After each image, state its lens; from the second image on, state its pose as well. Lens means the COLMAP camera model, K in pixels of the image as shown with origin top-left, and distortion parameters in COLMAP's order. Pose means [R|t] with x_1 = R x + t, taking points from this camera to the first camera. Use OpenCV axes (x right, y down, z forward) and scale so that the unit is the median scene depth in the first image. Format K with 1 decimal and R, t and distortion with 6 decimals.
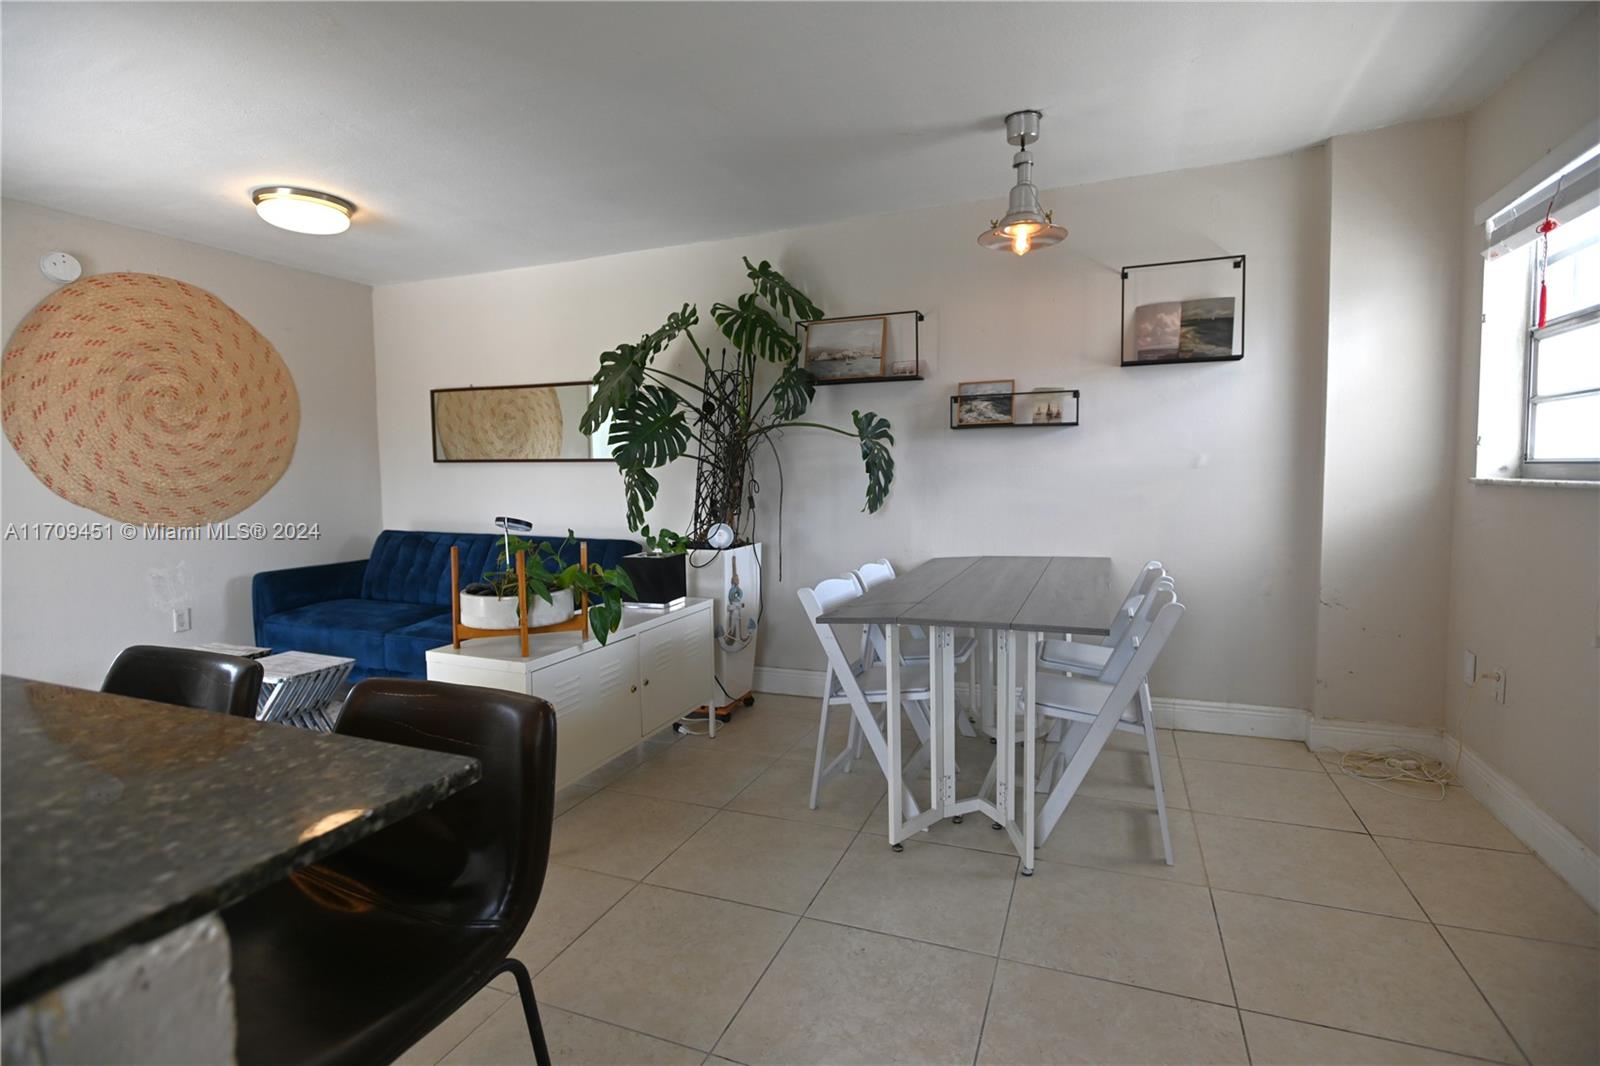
lens RADIAL K [[779.2, 0, 821.5], [0, 779.2, 528.1], [0, 0, 1]] dist [-0.013505, 0.000300]
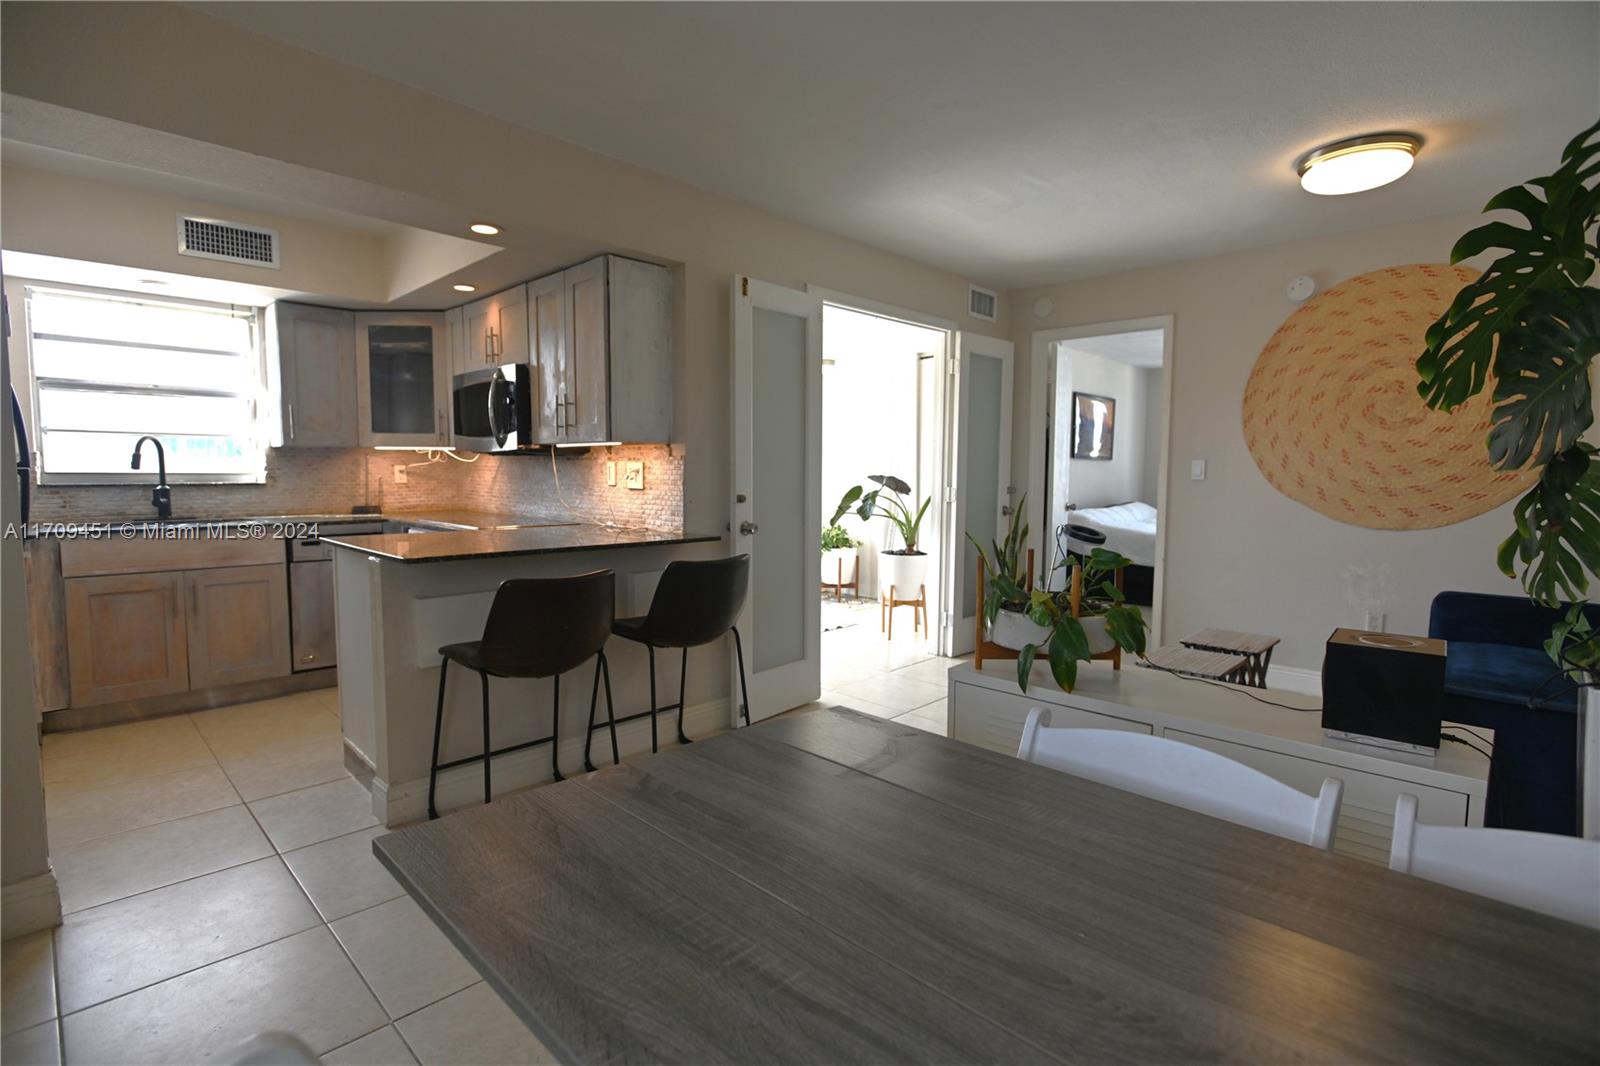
lens RADIAL K [[779.2, 0, 821.5], [0, 779.2, 528.1], [0, 0, 1]] dist [-0.013505, 0.000300]
pose [[-0.404407, 0.076409, -0.911382, 0.351589], [-0.069321, 0.991077, 0.113850, -0.066922], [0.911948, 0.109219, -0.395502, 0.802514]]
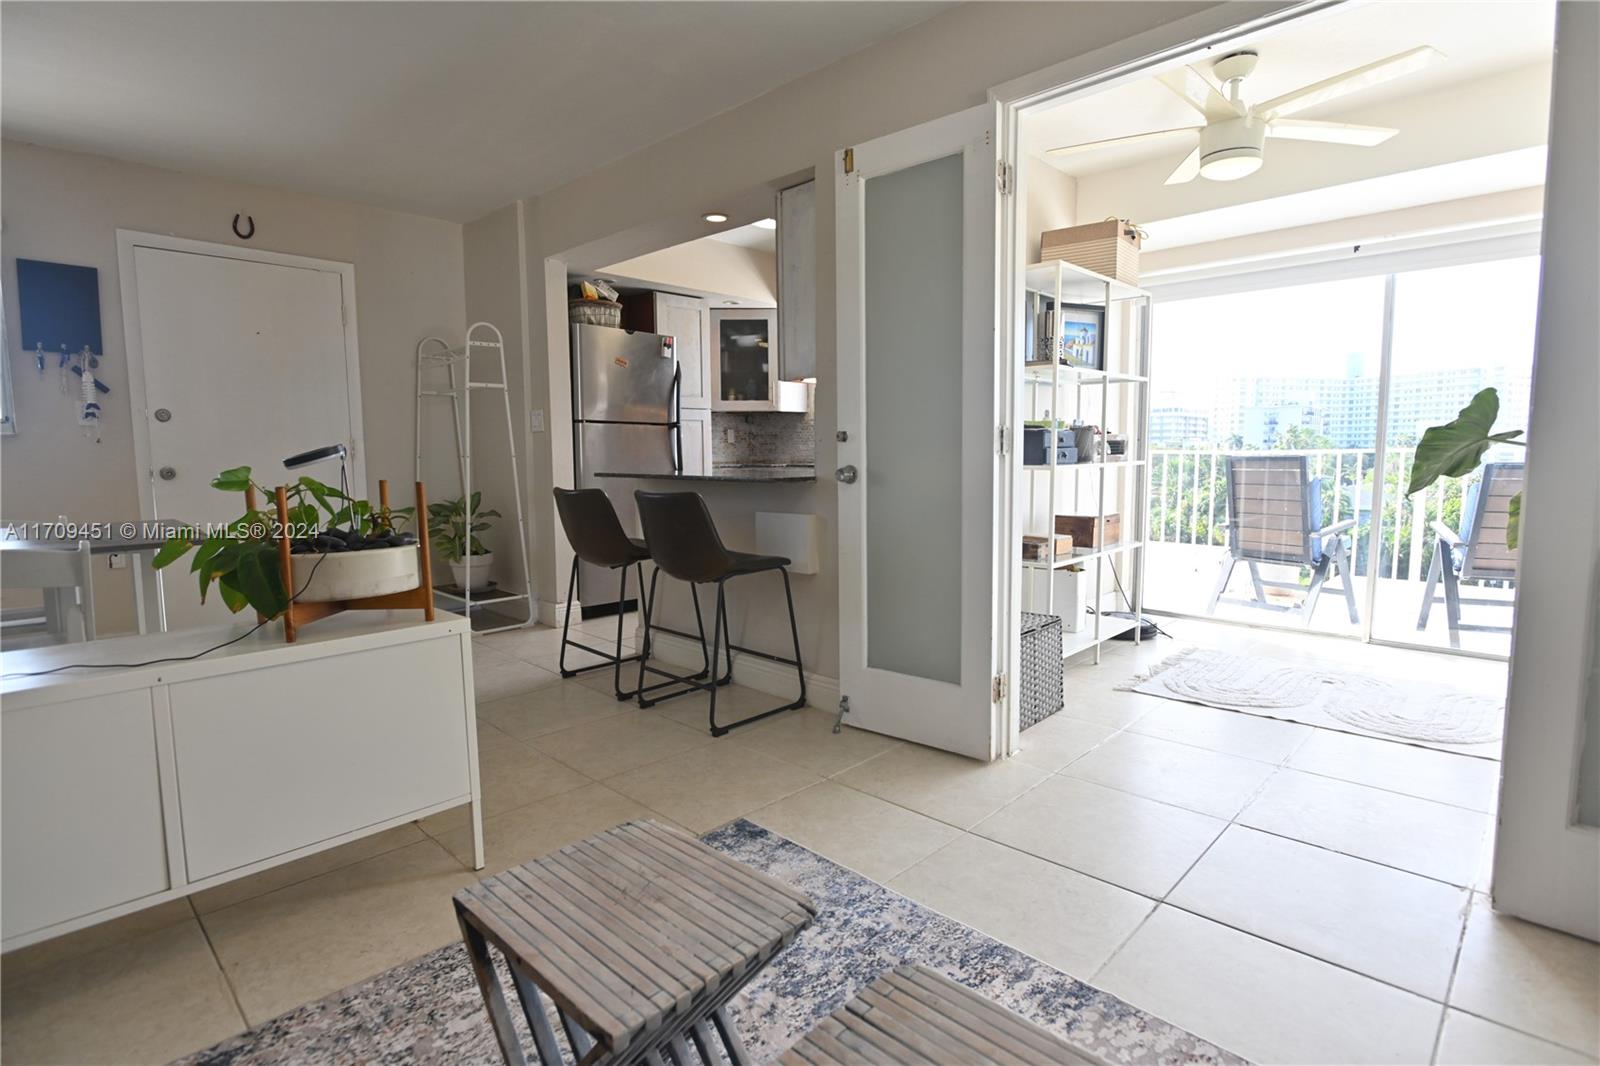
lens RADIAL K [[779.2, 0, 821.5], [0, 779.2, 528.1], [0, 0, 1]] dist [-0.013505, 0.000300]
pose [[-0.922734, -0.013659, 0.385194, -0.806412], [0.050560, 0.986447, 0.156096, -0.017053], [-0.382106, 0.163510, -0.909538, 1.050084]]
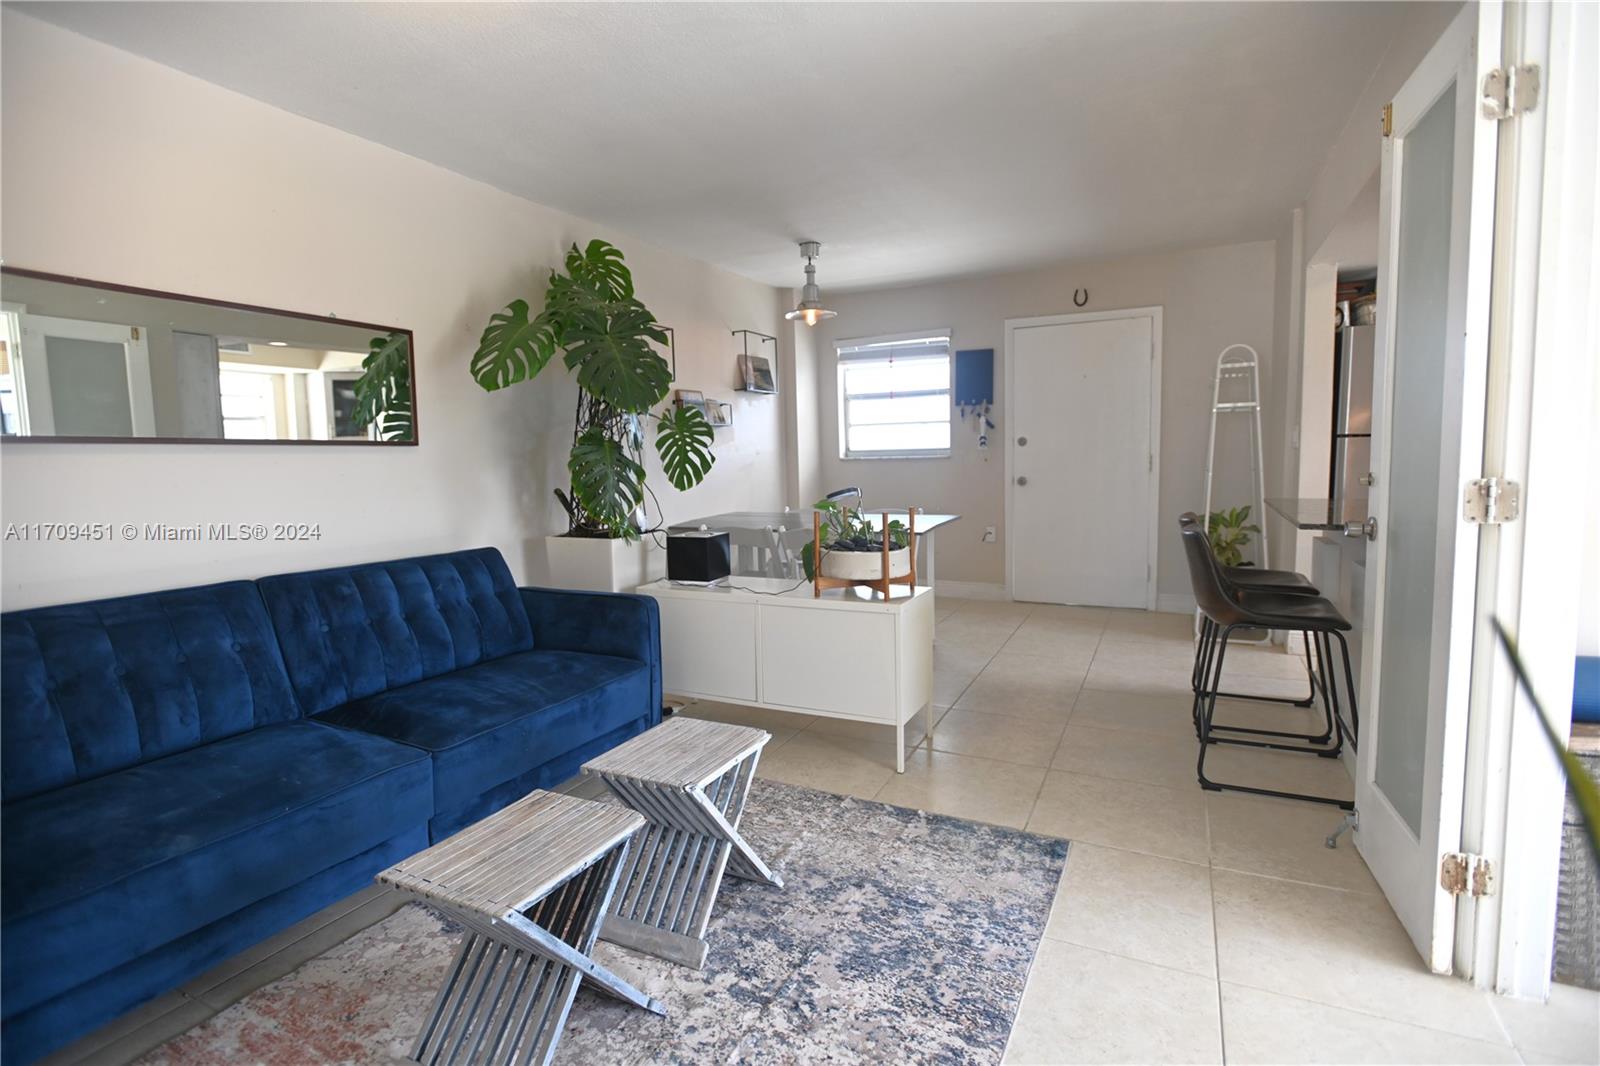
lens RADIAL K [[779.2, 0, 821.5], [0, 779.2, 528.1], [0, 0, 1]] dist [-0.013505, 0.000300]
pose [[0.079842, -0.081672, 0.993456, -1.161267], [0.090866, 0.993085, 0.074339, -0.030327], [-0.992657, 0.084336, 0.086711, 0.687315]]
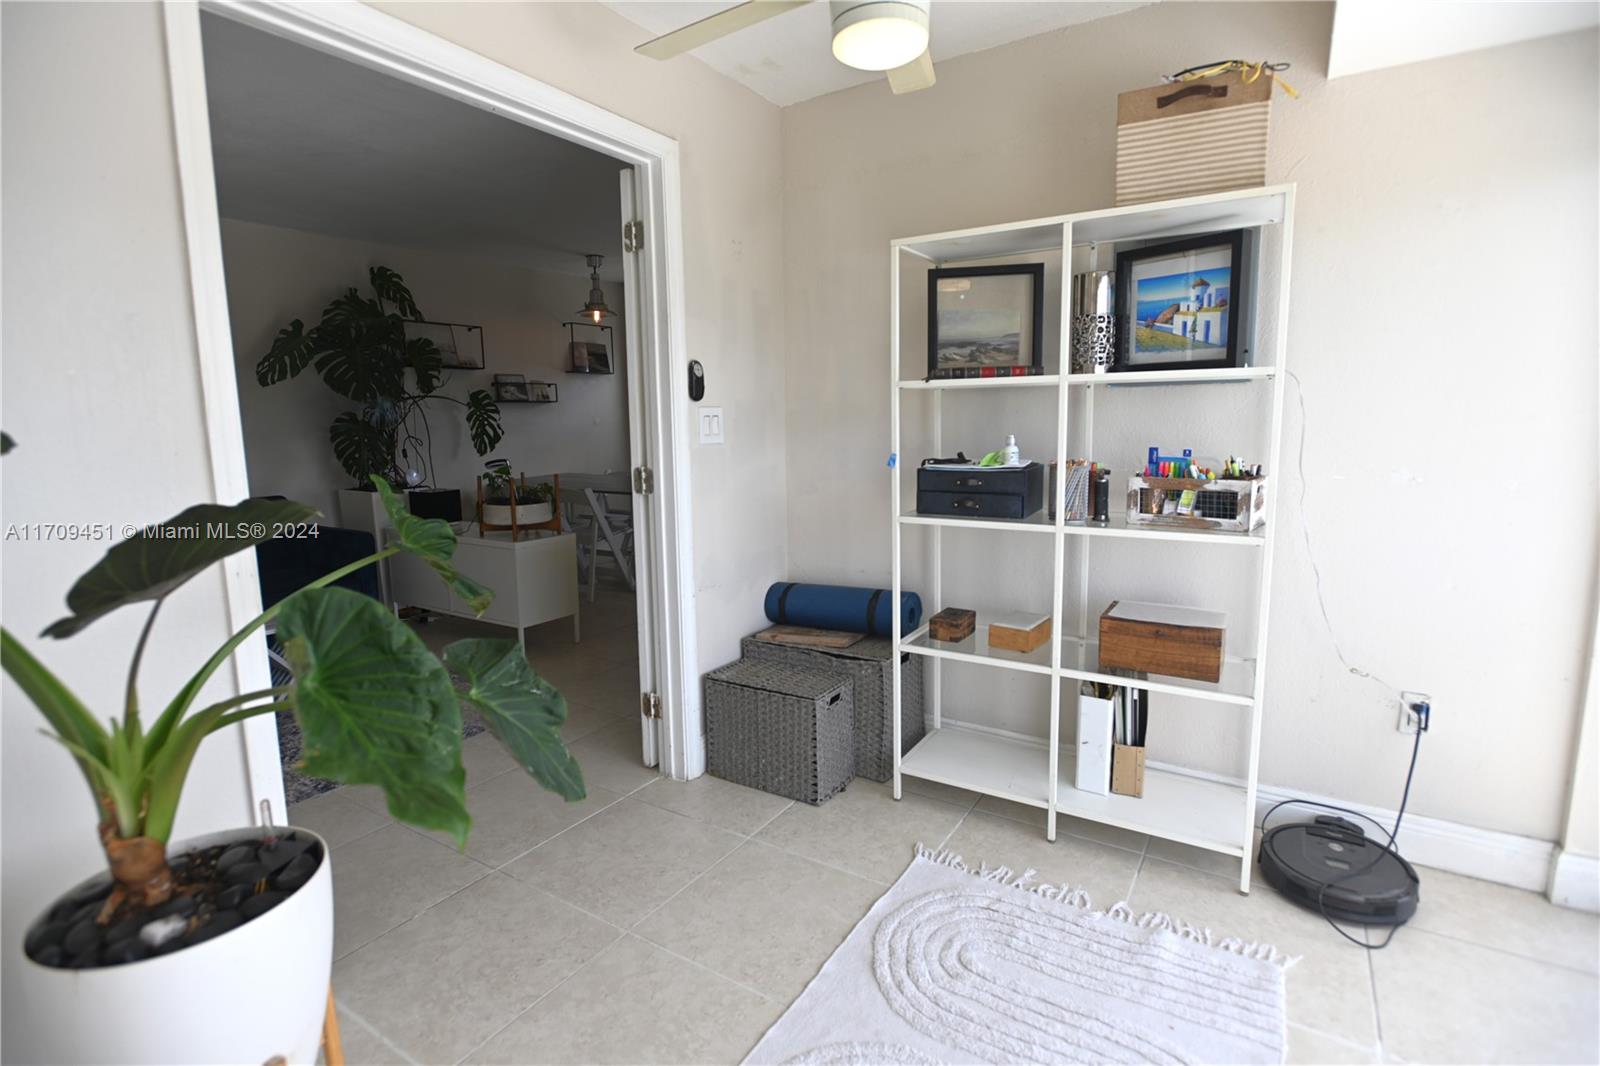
lens RADIAL K [[779.2, 0, 821.5], [0, 779.2, 528.1], [0, 0, 1]] dist [-0.013505, 0.000300]
pose [[0.174493, -0.132984, 0.975637, -1.394147], [0.075716, 0.989716, 0.121362, -0.011169], [-0.981743, 0.052695, 0.182767, 0.042387]]
